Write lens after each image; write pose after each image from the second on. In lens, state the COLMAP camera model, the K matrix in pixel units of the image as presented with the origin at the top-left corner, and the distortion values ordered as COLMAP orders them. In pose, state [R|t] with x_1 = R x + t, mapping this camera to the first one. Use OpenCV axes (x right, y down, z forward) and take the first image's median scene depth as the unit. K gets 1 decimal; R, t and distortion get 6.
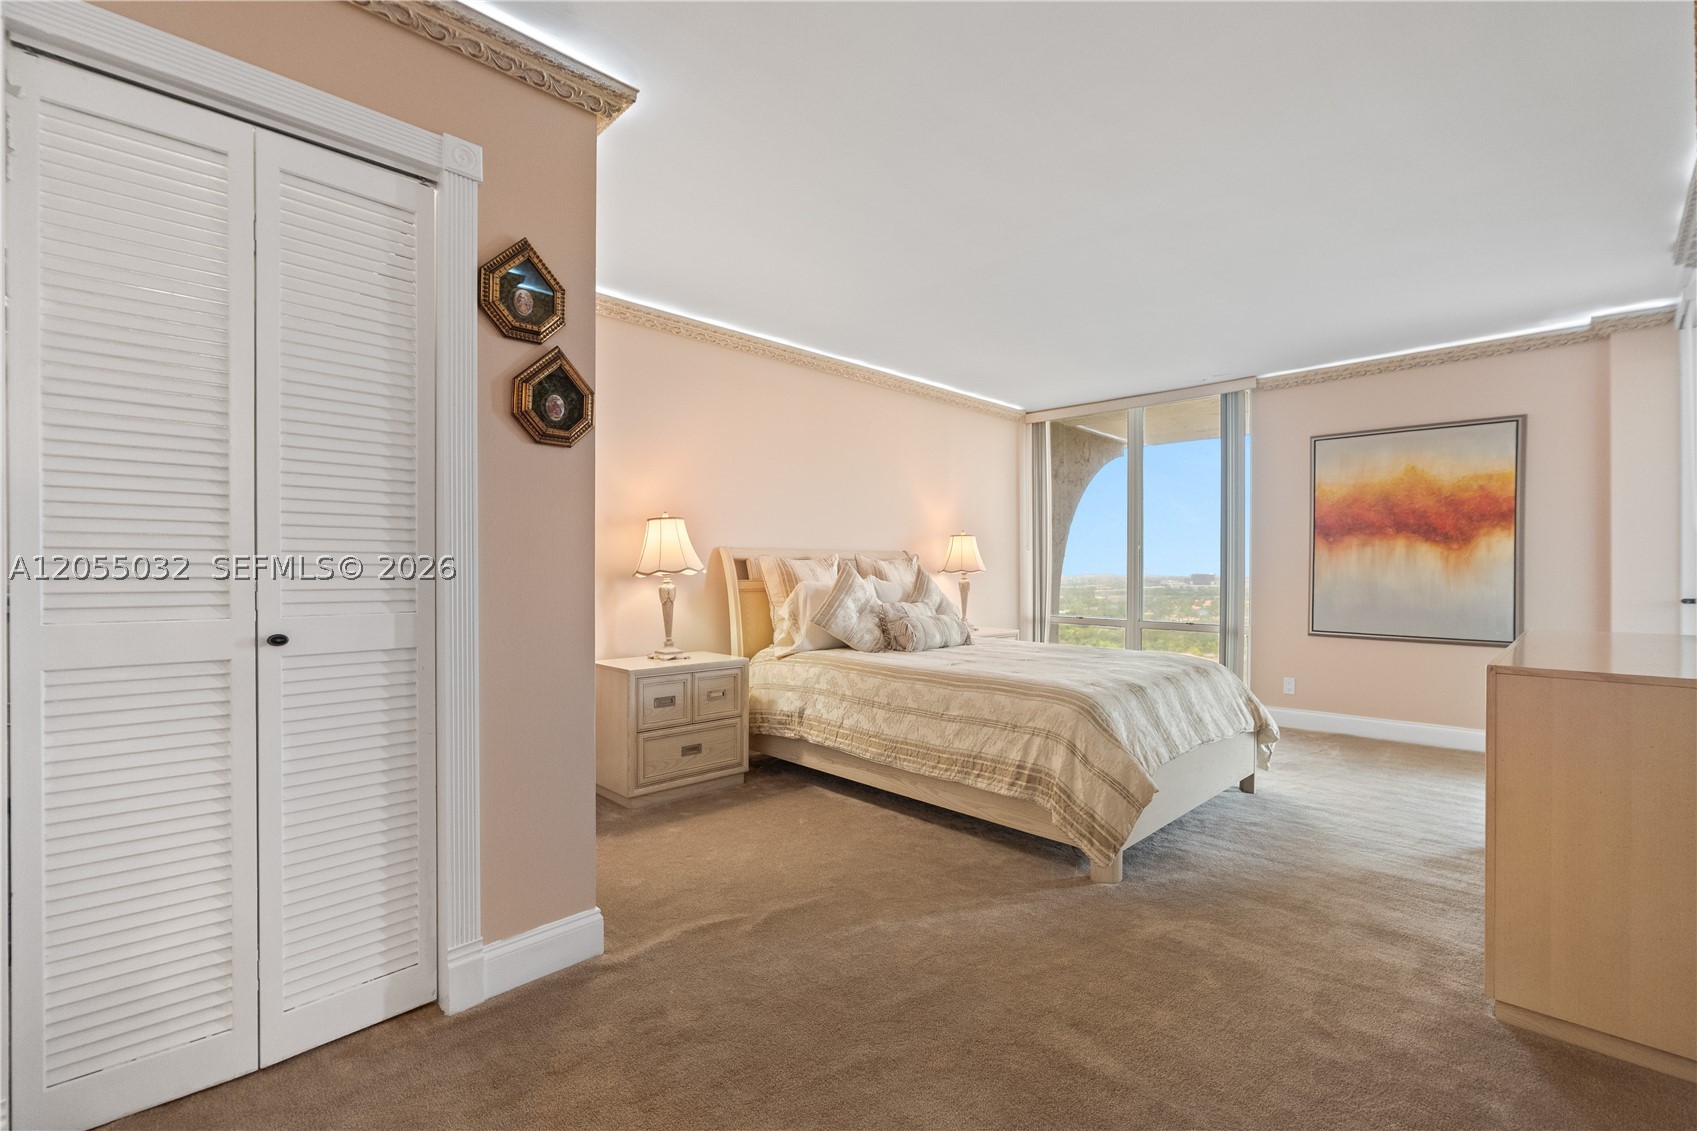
lens RADIAL K [[752.6, 0, 851.9], [0, 752.6, 567.3], [0, 0, 1]] dist [-0.007174, 0.000739]
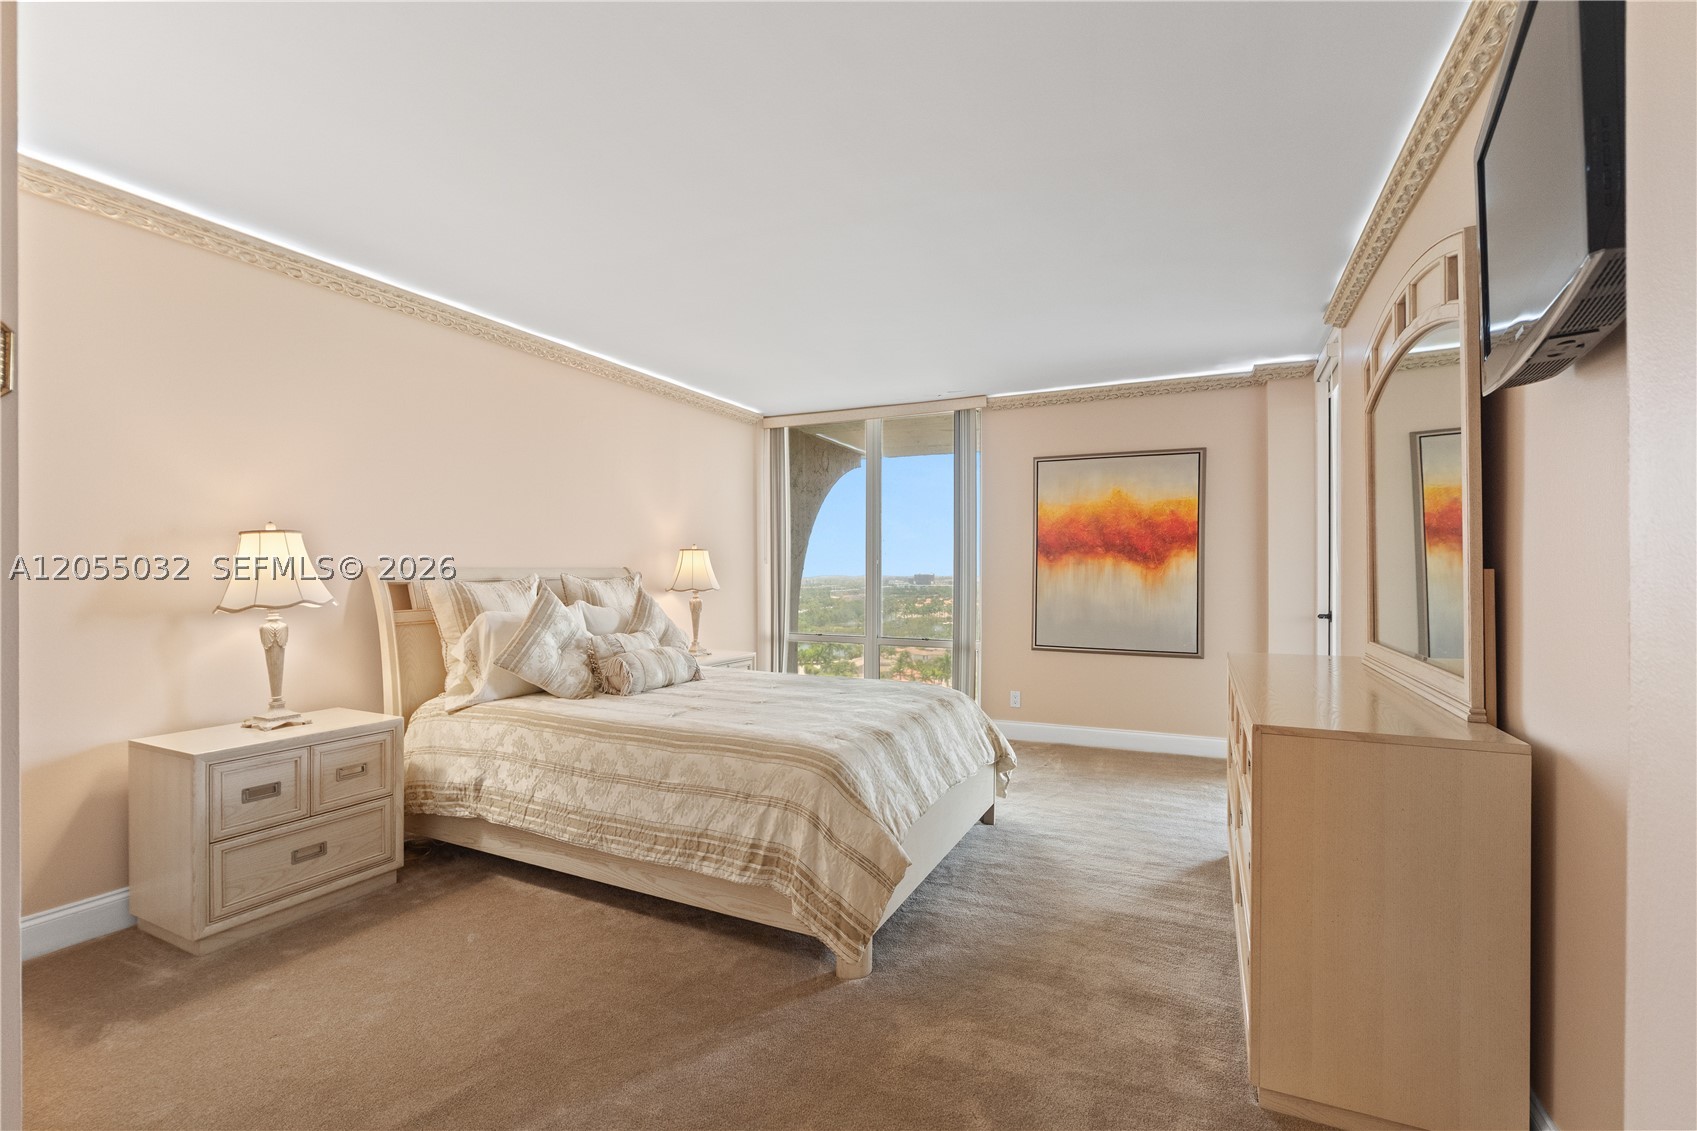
lens RADIAL K [[759.0, 0, 854.3], [0, 759.0, 572.6], [0, 0, 1]] dist [-0.010682, 0.000835]
pose [[0.941602, -0.003077, 0.336714, 0.033973], [0.001965, 0.999991, 0.003642, -0.025955], [-0.336722, -0.002767, 0.941600, 0.127727]]
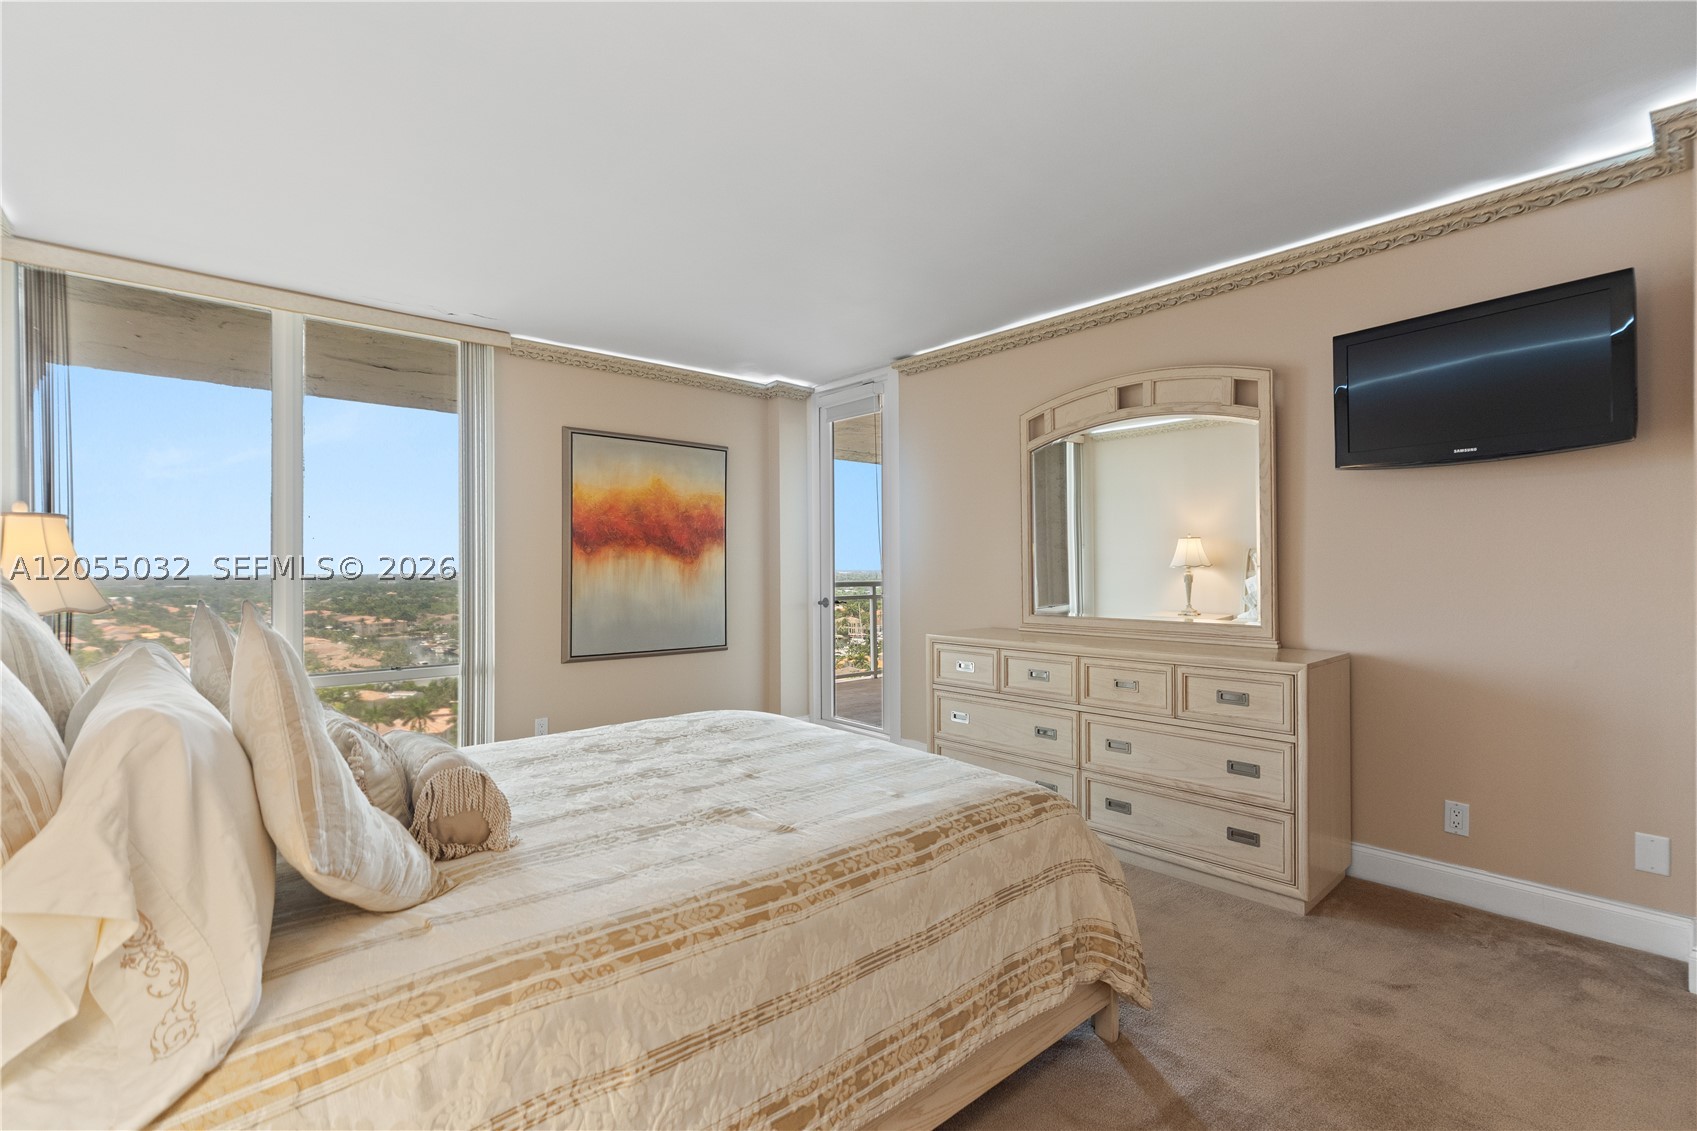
lens RADIAL K [[752.6, 0, 851.9], [0, 752.6, 567.3], [0, 0, 1]] dist [-0.007174, 0.000739]
pose [[0.053702, -0.008612, 0.998520, -0.276150], [0.000058, 0.999963, 0.008621, -0.030218], [-0.998557, -0.000405, 0.053700, 0.810565]]
